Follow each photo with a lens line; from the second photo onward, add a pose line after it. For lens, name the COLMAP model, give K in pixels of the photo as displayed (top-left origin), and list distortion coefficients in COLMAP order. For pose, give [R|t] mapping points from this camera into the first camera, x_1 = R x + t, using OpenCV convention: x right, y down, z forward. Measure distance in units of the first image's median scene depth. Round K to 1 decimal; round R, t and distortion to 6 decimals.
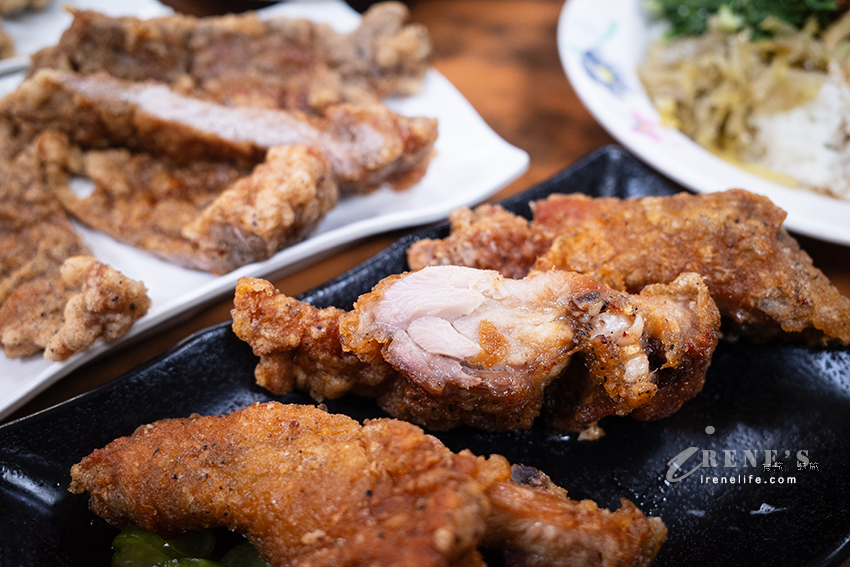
lens RADIAL K [[696.1, 0, 452.6], [0, 696.1, 287.9], [0, 0, 1]] dist [-0.026919, 0.030761]
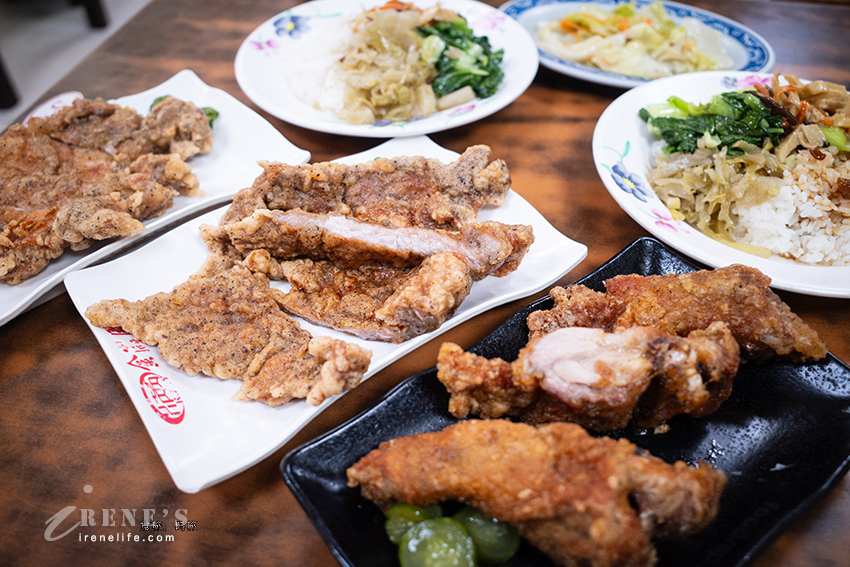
lens RADIAL K [[696.1, 0, 426.8], [0, 696.1, 280.7], [0, 0, 1]] dist [-0.026919, 0.030761]
pose [[0.997554, -0.063390, 0.029444, -0.347344], [0.065486, 0.994897, -0.076756, -0.034734], [-0.024429, 0.078496, 0.996615, -0.553820]]
